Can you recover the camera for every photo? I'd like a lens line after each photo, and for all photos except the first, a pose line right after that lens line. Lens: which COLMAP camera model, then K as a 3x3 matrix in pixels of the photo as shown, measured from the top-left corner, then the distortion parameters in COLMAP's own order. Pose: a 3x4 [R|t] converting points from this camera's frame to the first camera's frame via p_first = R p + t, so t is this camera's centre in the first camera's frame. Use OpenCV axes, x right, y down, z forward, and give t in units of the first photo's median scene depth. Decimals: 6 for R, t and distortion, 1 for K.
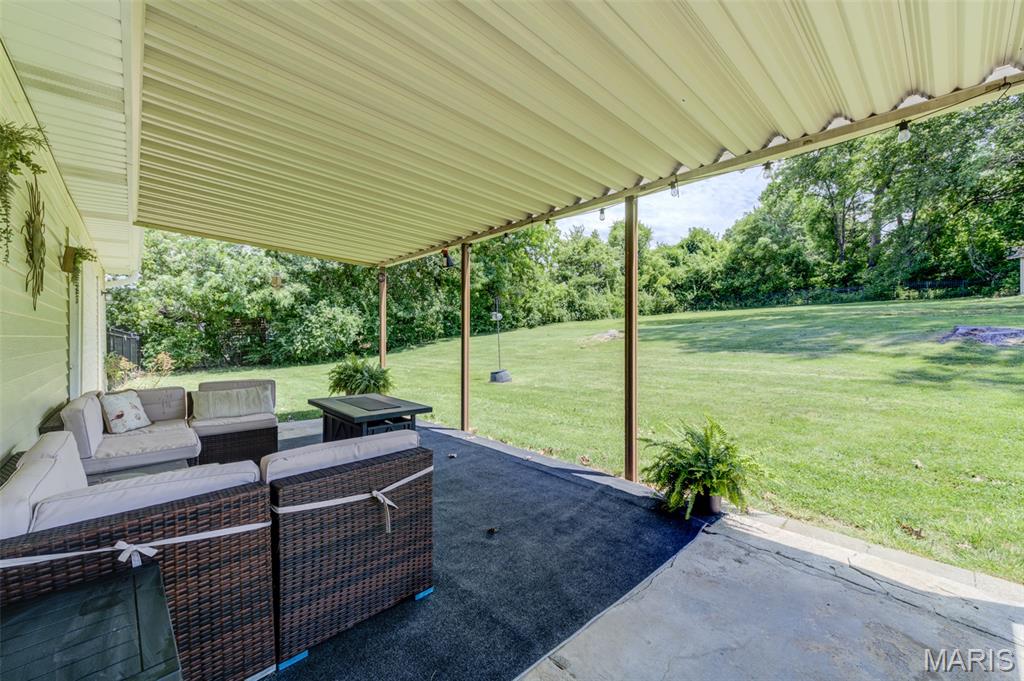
lens RADIAL K [[412.8, 0, 514.3], [0, 412.8, 338.5], [0, 0, 1]] dist [-0.000458, -0.000091]
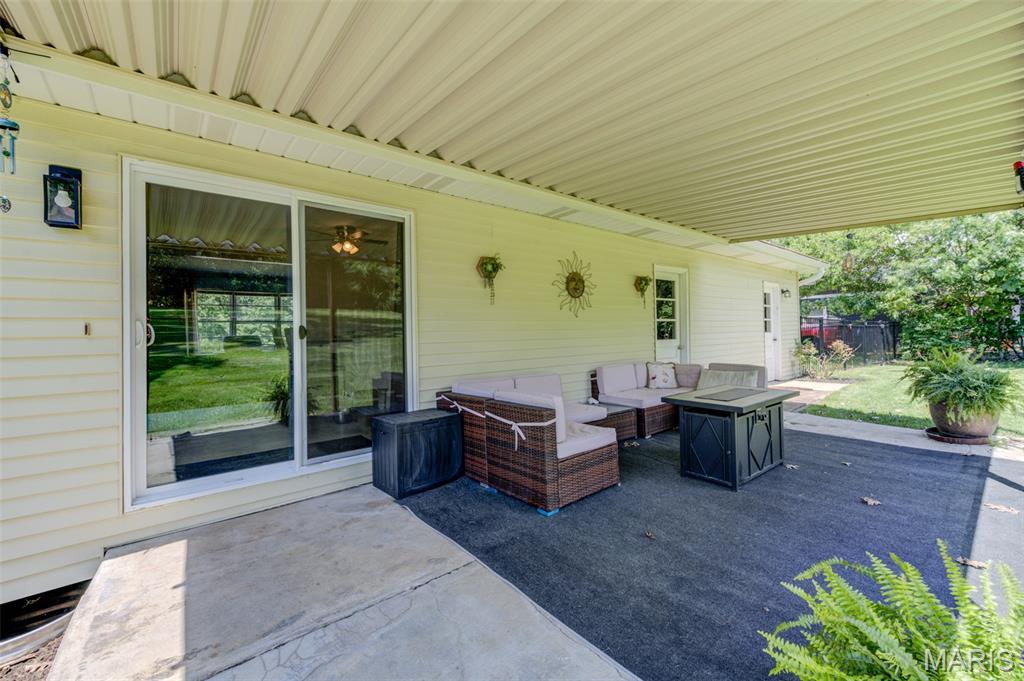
lens RADIAL K [[412.8, 0, 516.5], [0, 412.8, 330.1], [0, 0, 1]] dist [-0.000458, -0.000091]
pose [[-0.056082, 0.001563, -0.998425, 0.741586], [0.011845, 0.999929, 0.000900, -0.006224], [0.998356, -0.011776, -0.056097, 0.615128]]
